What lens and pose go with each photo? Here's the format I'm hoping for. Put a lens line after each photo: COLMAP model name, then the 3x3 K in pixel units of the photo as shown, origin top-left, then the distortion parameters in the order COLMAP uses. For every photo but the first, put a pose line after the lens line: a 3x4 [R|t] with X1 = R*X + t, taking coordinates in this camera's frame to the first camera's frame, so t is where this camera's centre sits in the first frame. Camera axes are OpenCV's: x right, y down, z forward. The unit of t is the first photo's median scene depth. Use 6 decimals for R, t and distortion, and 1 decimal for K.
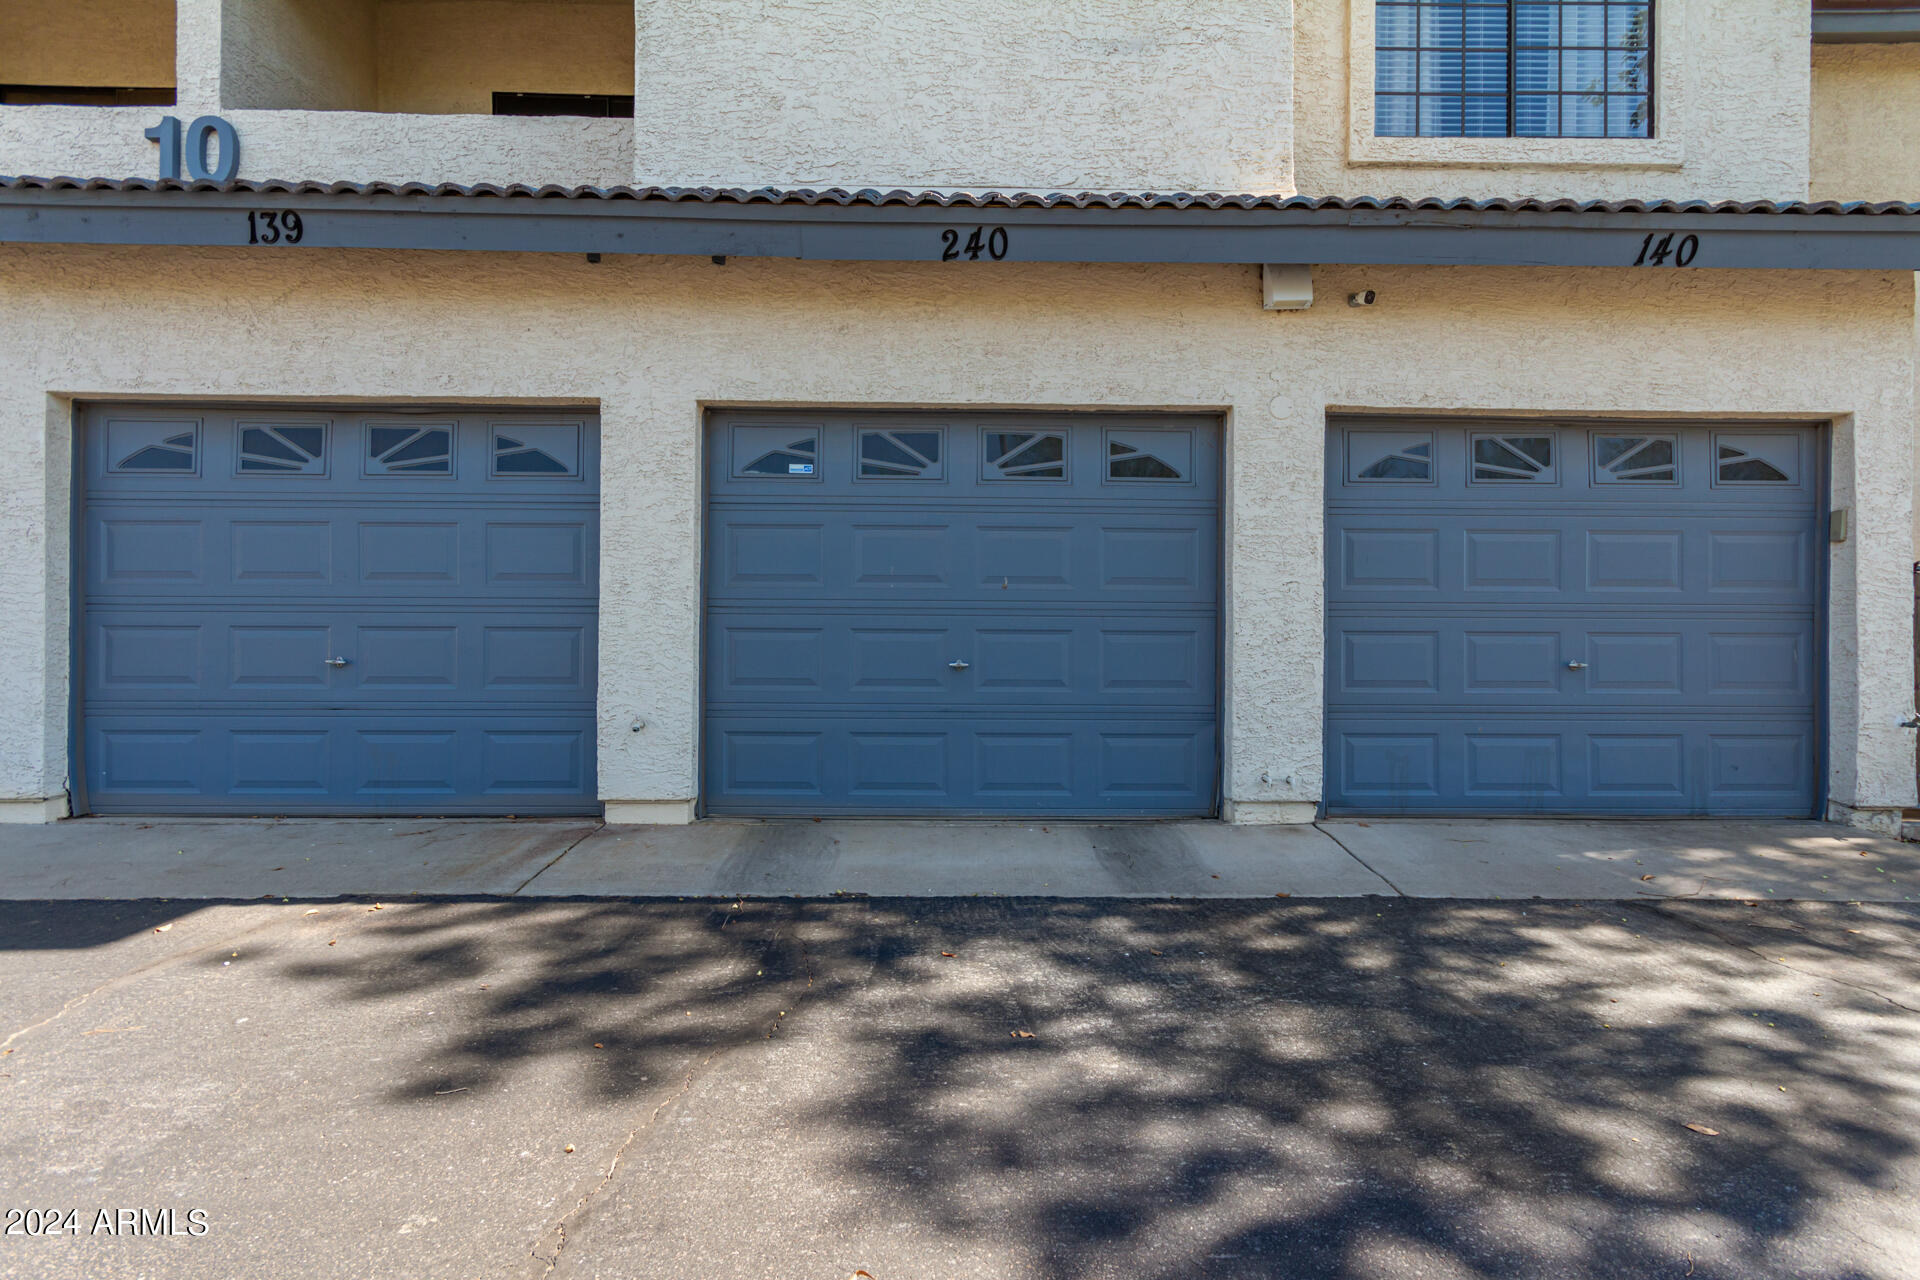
lens RADIAL K [[890.8, 0, 962.6], [0, 890.8, 644.1], [0, 0, 1]] dist [0.009727, 0.000210]
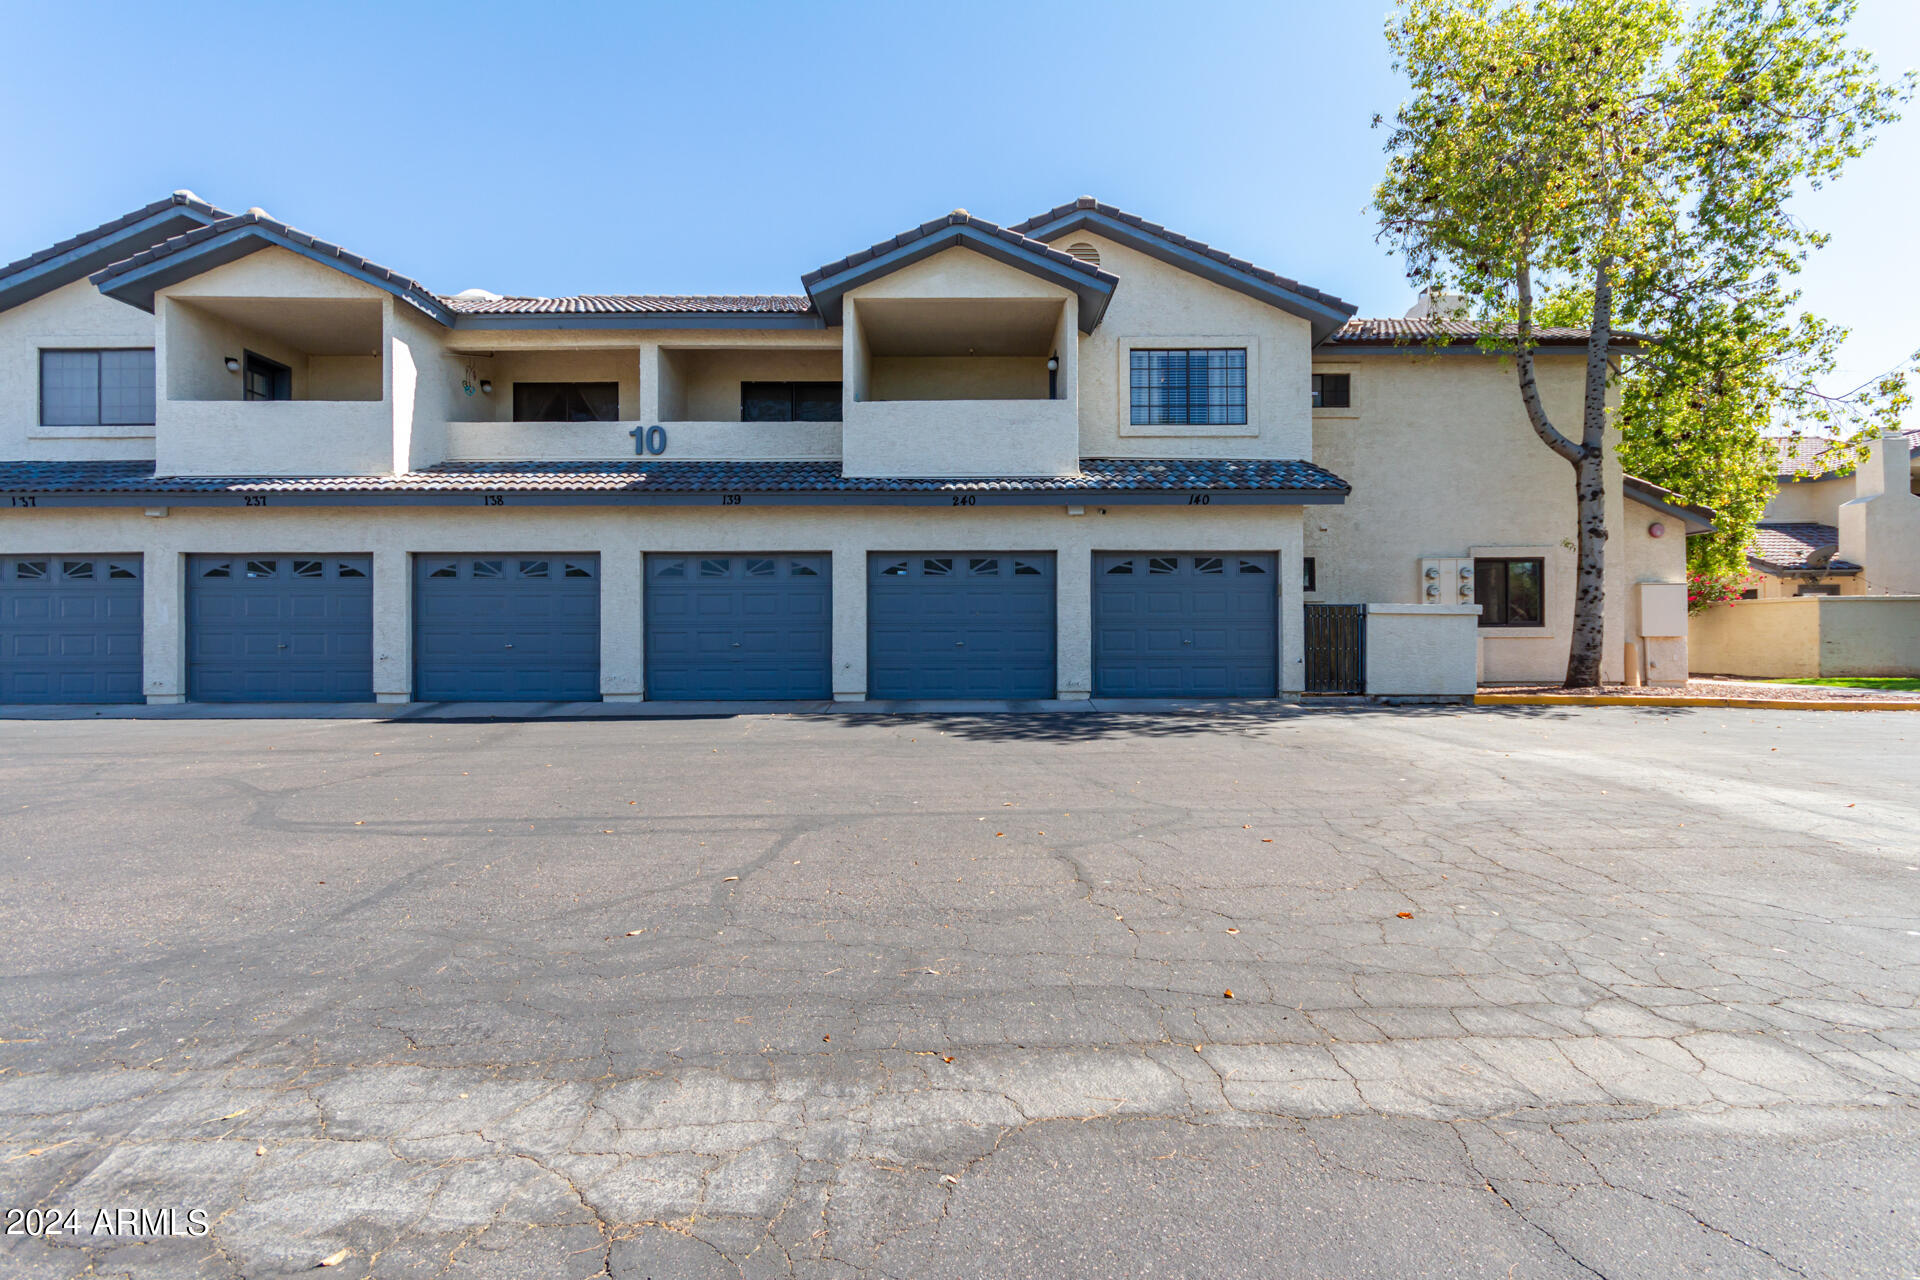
lens RADIAL K [[890.8, 0, 962.6], [0, 890.8, 644.1], [0, 0, 1]] dist [0.009727, 0.000210]
pose [[0.999926, -0.010006, -0.006954, 0.022110], [0.010006, 0.999950, -0.000109, 0.024810], [0.006955, 0.000039, 0.999976, -1.754748]]
